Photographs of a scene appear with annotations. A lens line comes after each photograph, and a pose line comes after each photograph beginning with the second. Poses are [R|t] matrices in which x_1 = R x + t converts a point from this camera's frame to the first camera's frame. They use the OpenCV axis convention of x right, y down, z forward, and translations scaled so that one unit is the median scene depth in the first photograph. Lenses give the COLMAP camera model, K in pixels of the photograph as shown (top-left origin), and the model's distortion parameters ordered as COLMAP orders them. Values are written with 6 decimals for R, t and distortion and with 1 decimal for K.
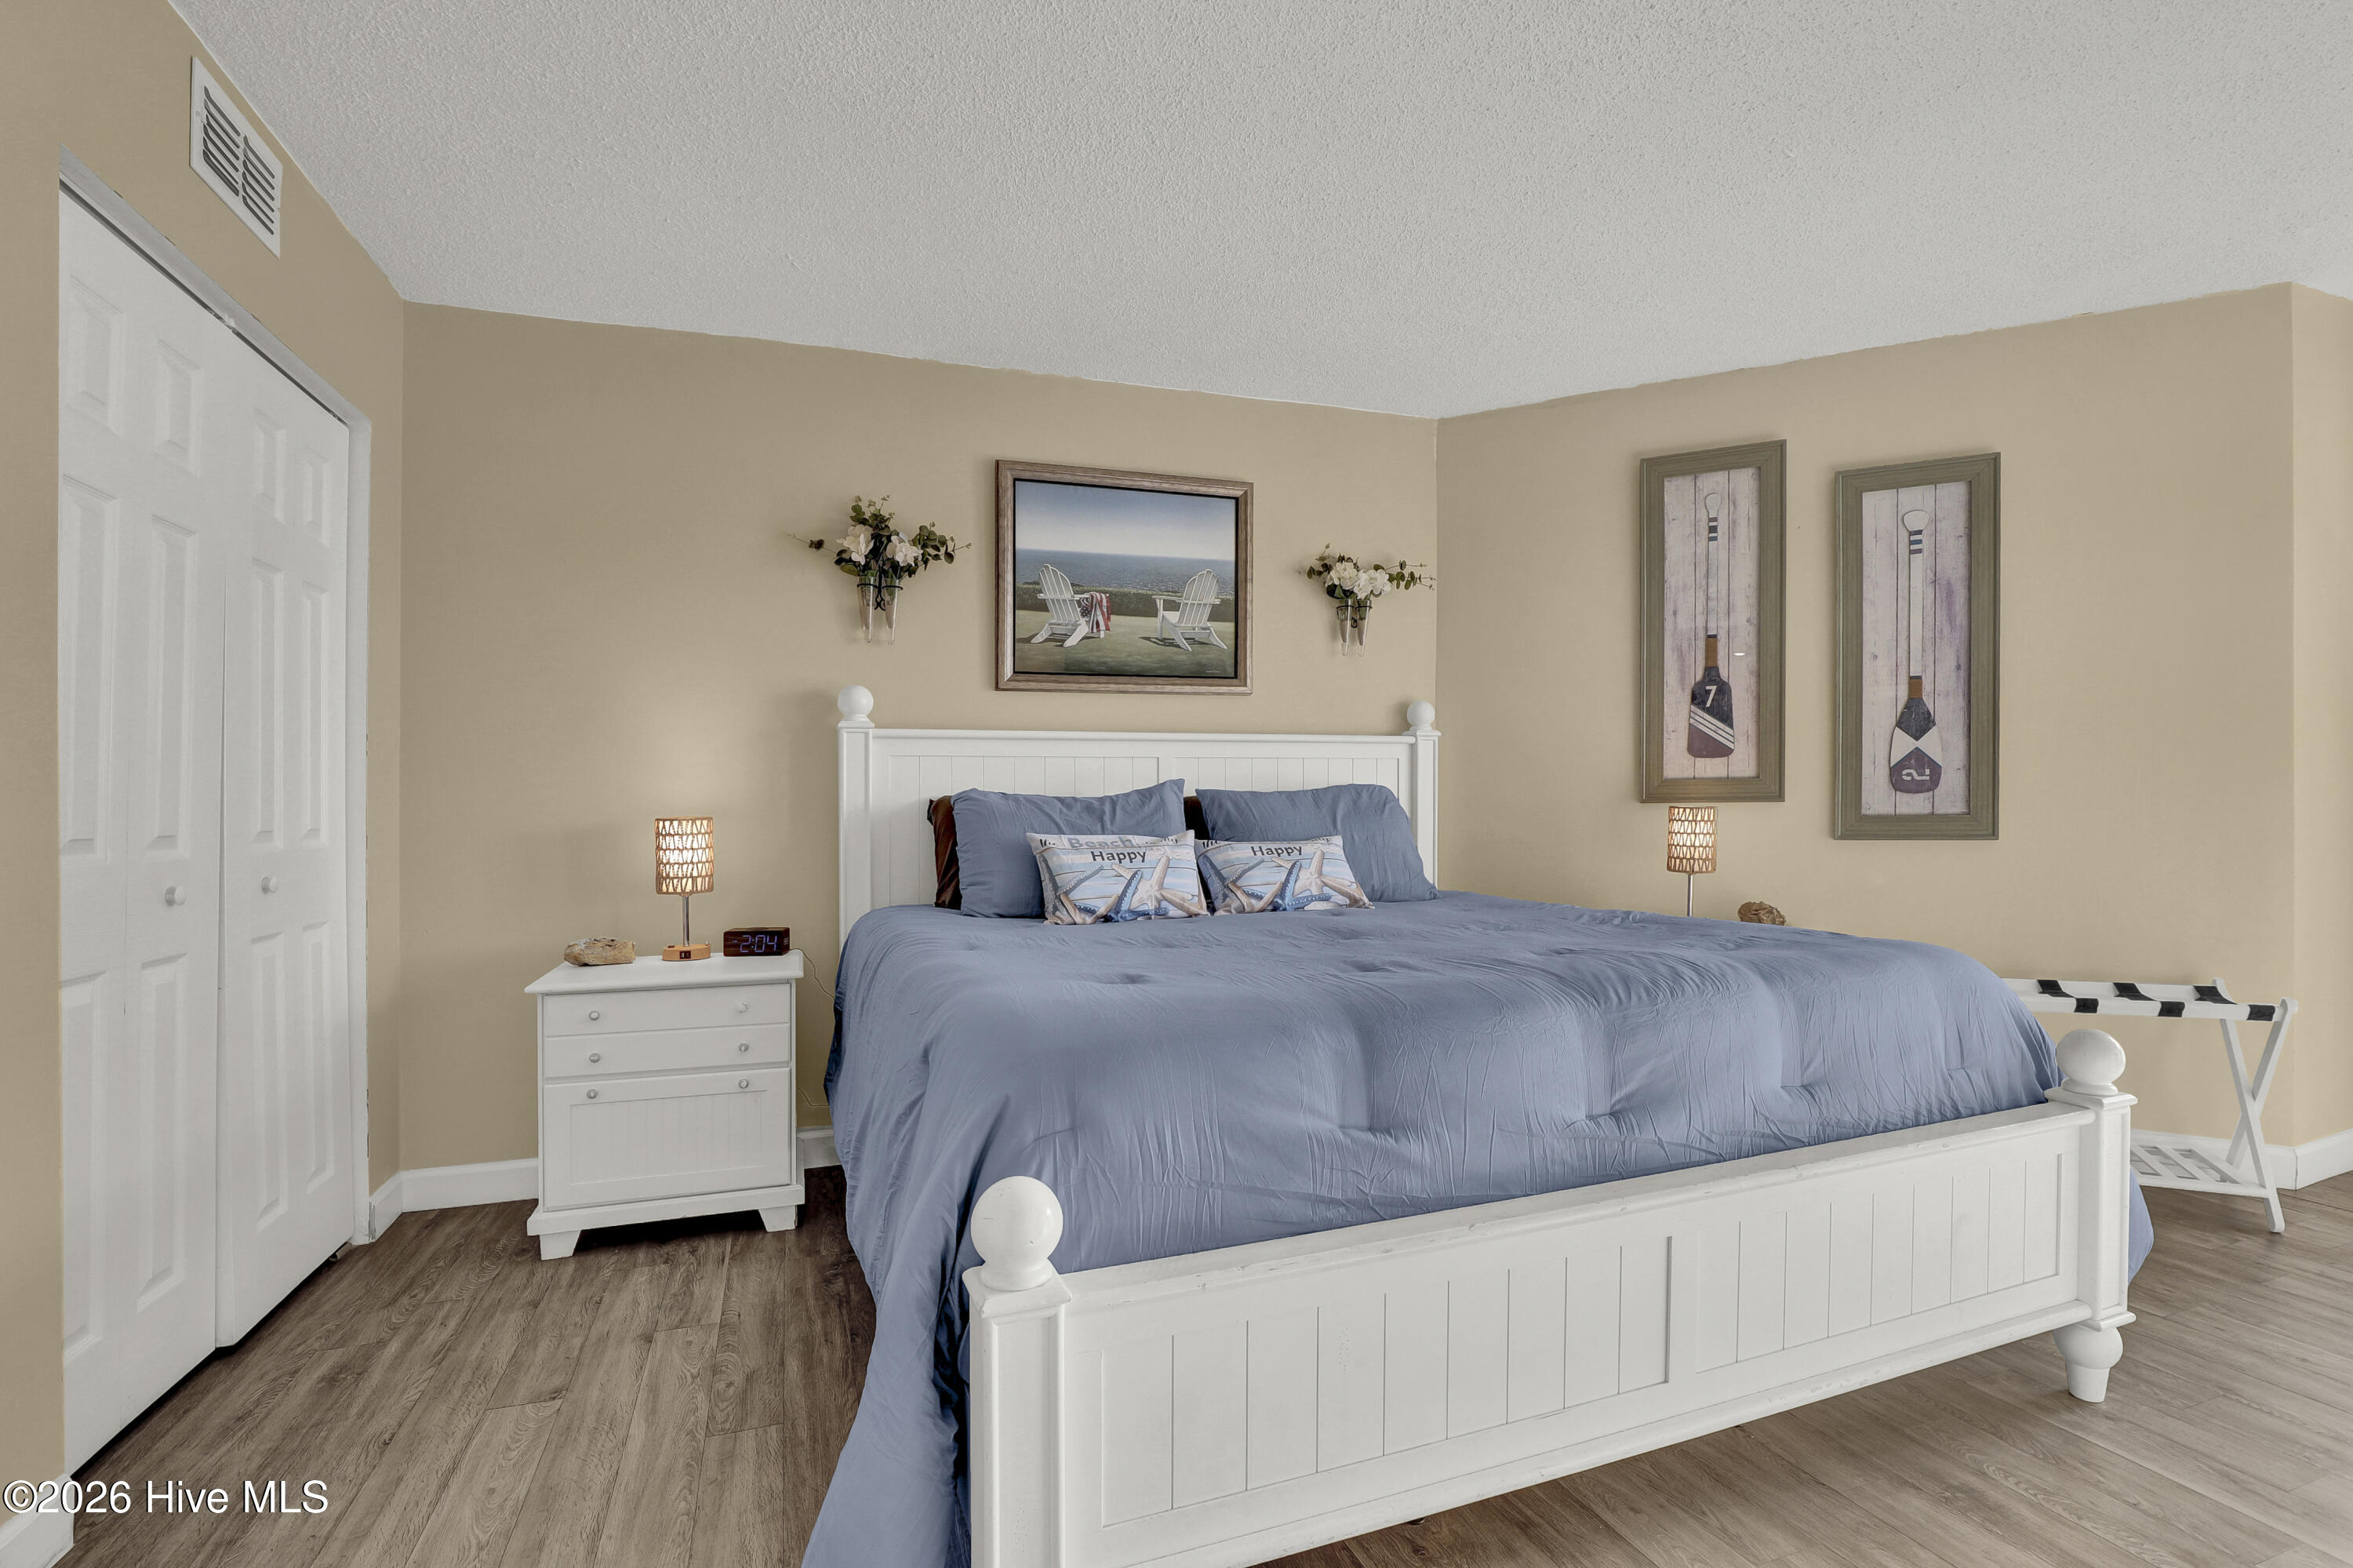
lens RADIAL K [[1109.6, 0, 1179.1], [0, 1109.6, 790.0], [0, 0, 1]] dist [-0.028619, 0.000141]
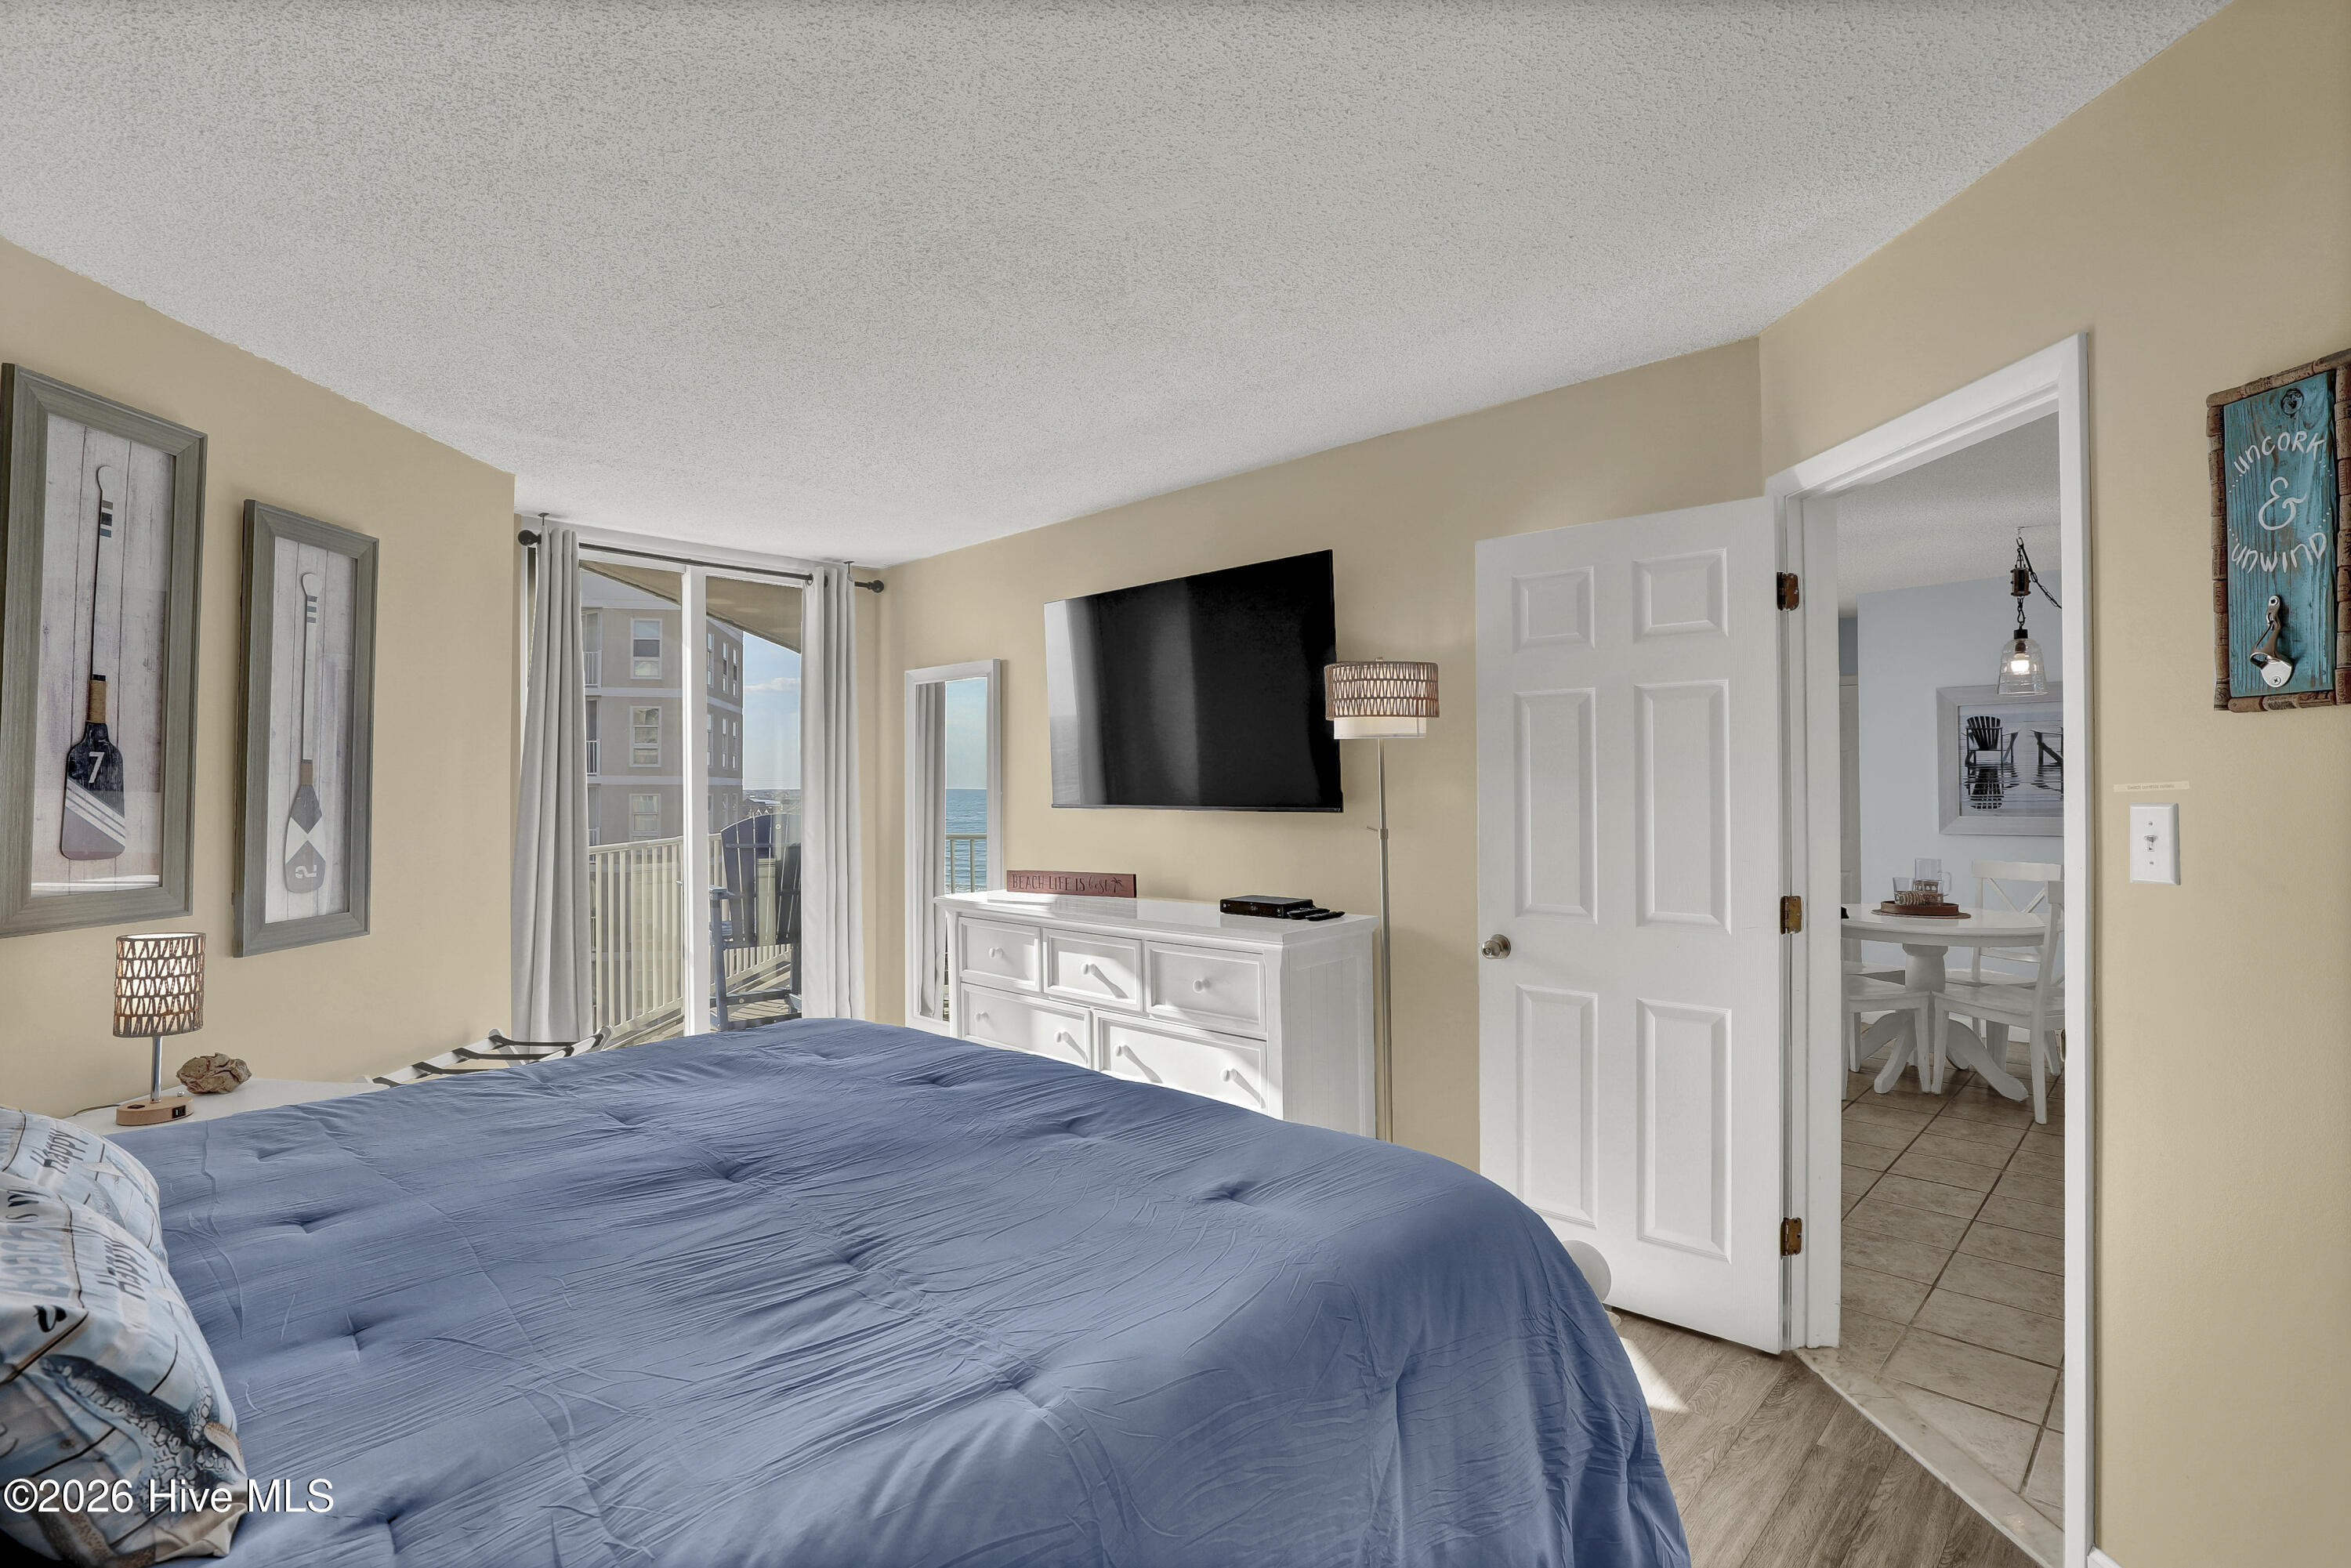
lens RADIAL K [[1108.6, 0, 1175.3], [0, 1108.6, 786.5], [0, 0, 1]] dist [-0.028619, 0.000141]
pose [[-0.486237, 0.017766, 0.873646, -0.403009], [0.008469, 0.999842, -0.015618, -0.058521], [-0.873786, -0.000195, -0.486311, 0.755714]]
